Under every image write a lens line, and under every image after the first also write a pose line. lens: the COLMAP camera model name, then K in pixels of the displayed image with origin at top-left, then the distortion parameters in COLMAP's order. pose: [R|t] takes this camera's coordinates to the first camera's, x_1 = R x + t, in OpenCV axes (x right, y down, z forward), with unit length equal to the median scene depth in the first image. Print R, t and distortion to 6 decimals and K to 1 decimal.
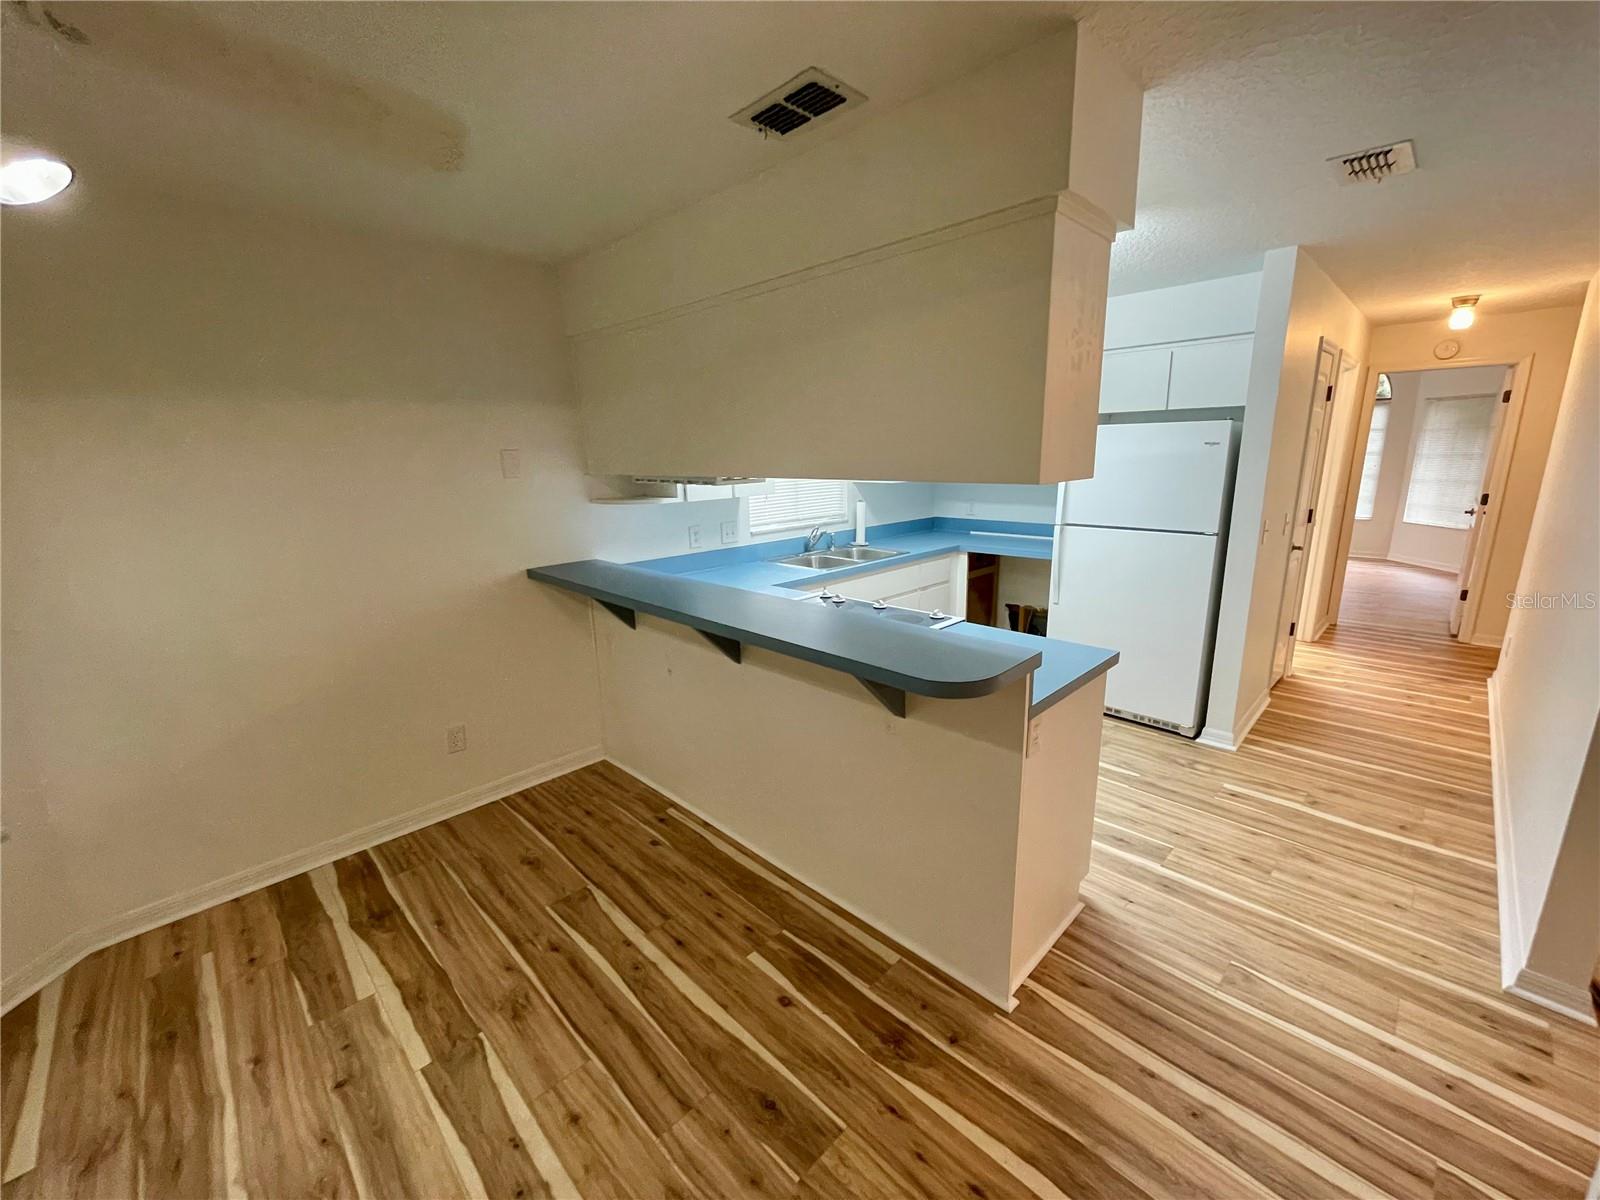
lens RADIAL K [[644.5, 0, 794.9], [0, 644.5, 605.4], [0, 0, 1]] dist [-0.000147, -0.000115]
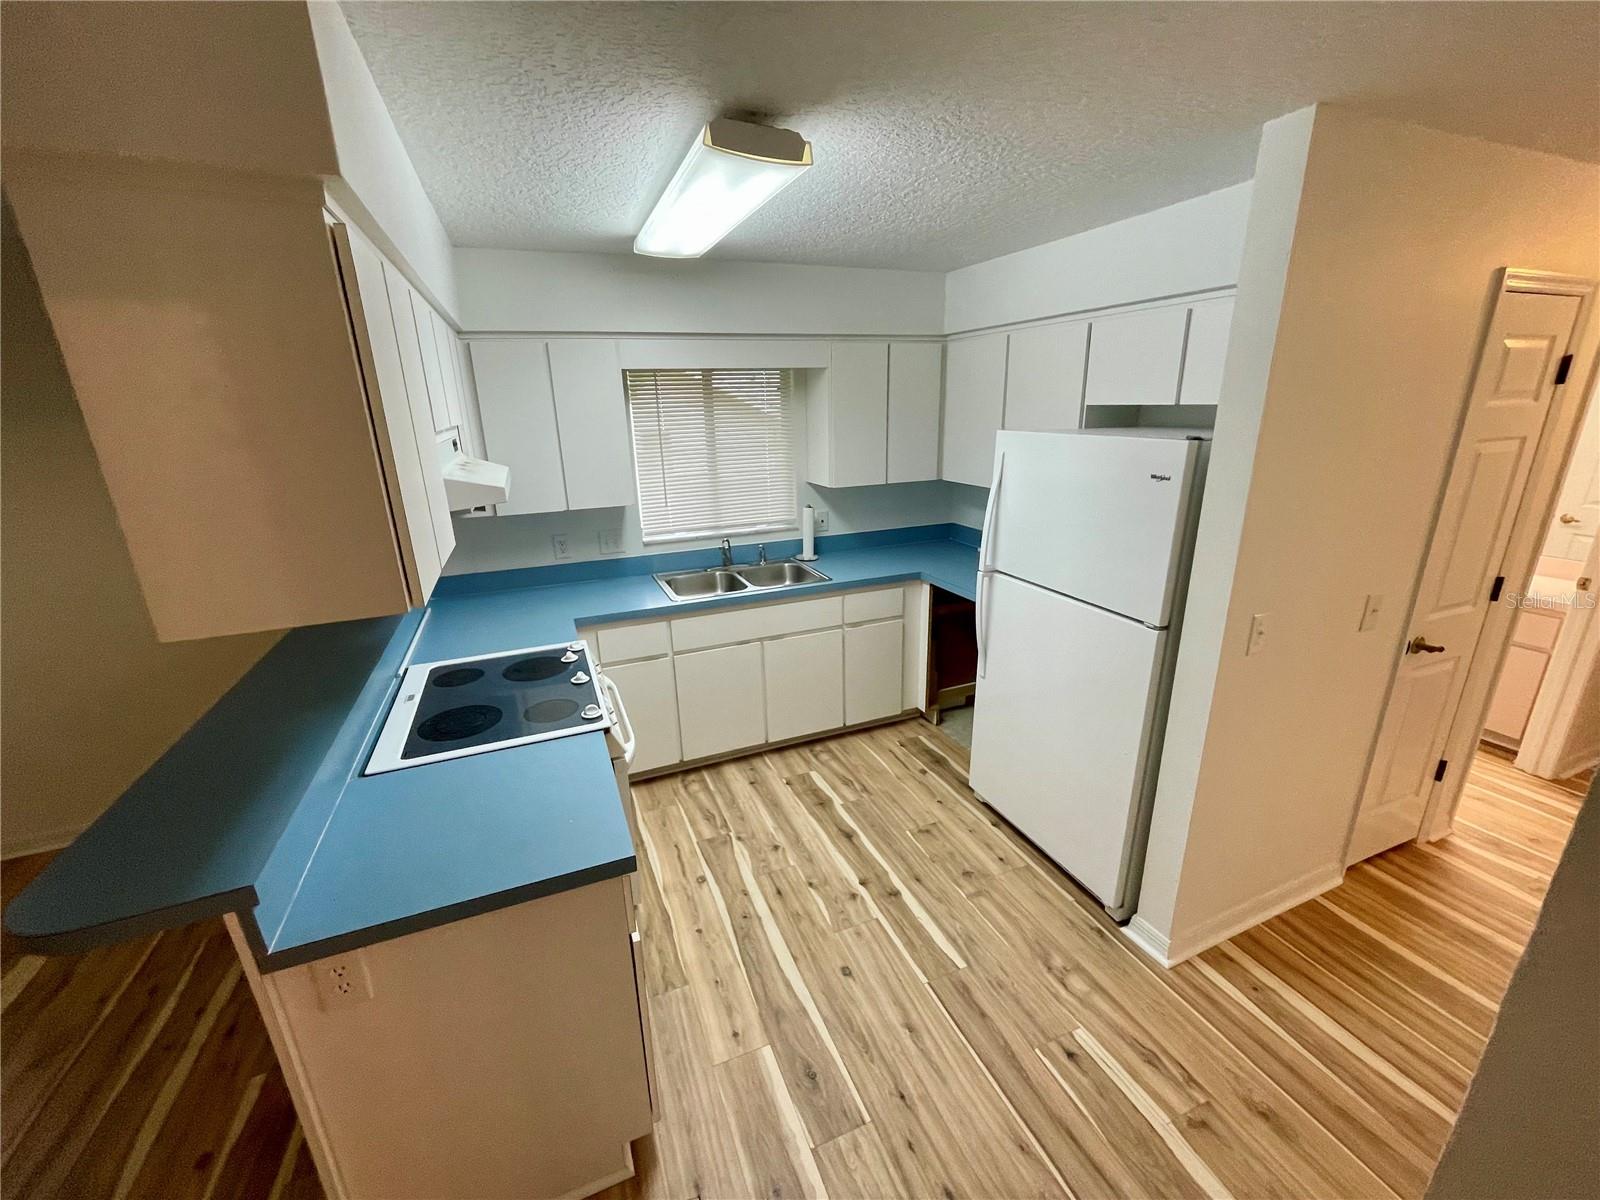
lens RADIAL K [[644.5, 0, 794.9], [0, 644.5, 606.1], [0, 0, 1]] dist [-0.000147, -0.000115]
pose [[0.925046, 0.113936, -0.362366, 0.843087], [-0.084332, 0.991749, 0.096546, -0.240828], [0.370376, -0.058751, 0.927022, 0.482651]]
